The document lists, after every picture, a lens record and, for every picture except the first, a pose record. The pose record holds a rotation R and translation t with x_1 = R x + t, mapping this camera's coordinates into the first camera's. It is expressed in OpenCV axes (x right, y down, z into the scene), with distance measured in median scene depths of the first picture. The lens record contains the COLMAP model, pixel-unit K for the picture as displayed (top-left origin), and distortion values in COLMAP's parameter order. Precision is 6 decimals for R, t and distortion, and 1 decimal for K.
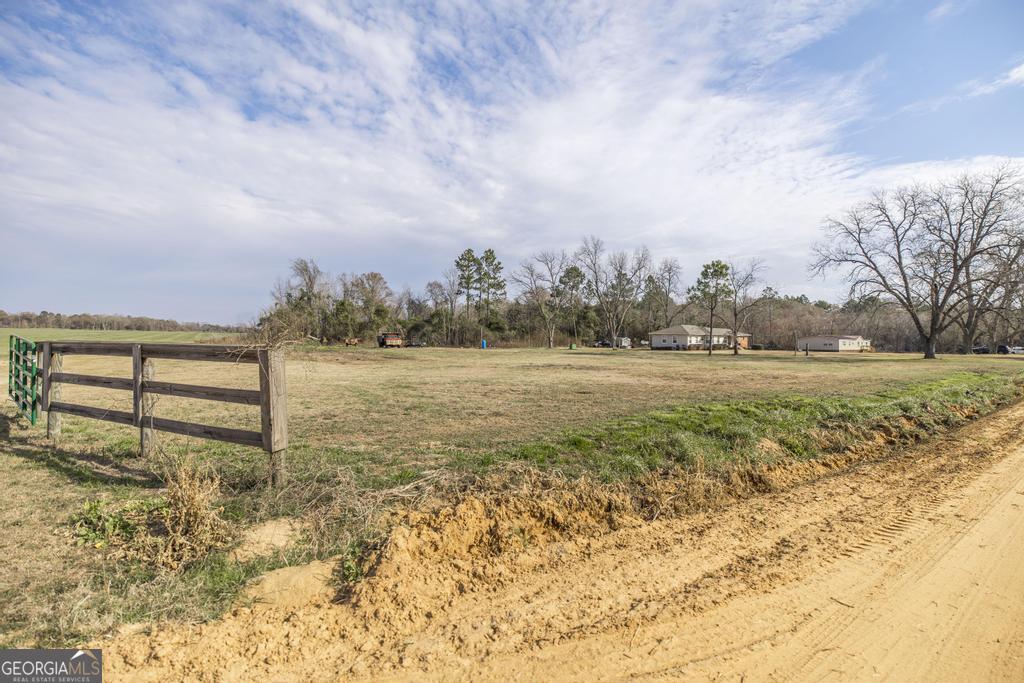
lens RADIAL K [[443.0, 0, 515.5], [0, 443.0, 337.6], [0, 0, 1]] dist [0.001886, -0.000009]
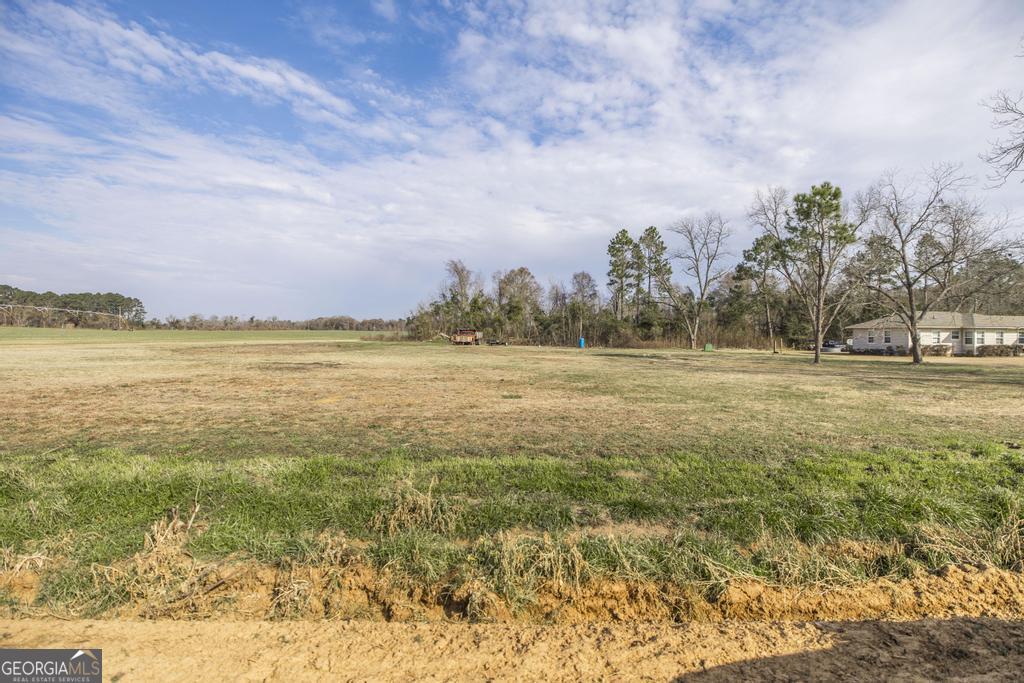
lens RADIAL K [[468.4, 0, 512.5], [0, 468.4, 314.8], [0, 0, 1]] dist [-0.002755, 0.000031]
pose [[0.813100, -0.027308, -0.581483, 0.034979], [-0.004157, 0.998601, -0.052710, 0.001109], [0.582109, 0.045276, 0.811849, 0.024611]]
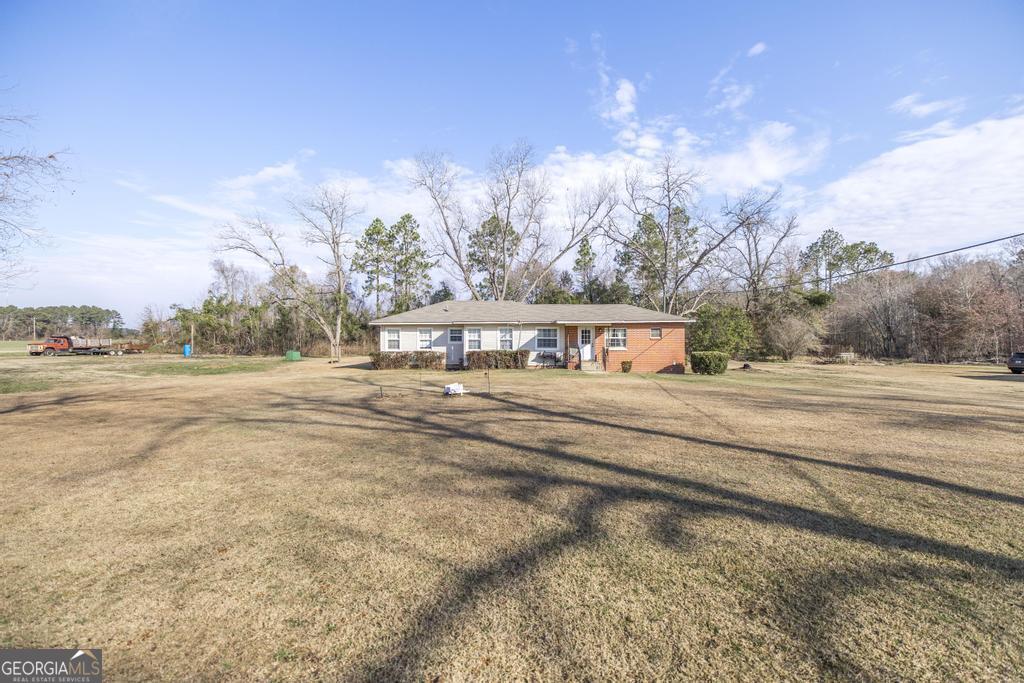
lens RADIAL K [[443.0, 0, 515.5], [0, 443.0, 337.6], [0, 0, 1]] dist [0.001886, -0.000009]
pose [[0.783426, -0.017416, -0.621241, 0.074281], [0.010107, 0.999832, -0.015284, 0.001082], [0.621403, 0.005695, 0.783470, 0.083928]]
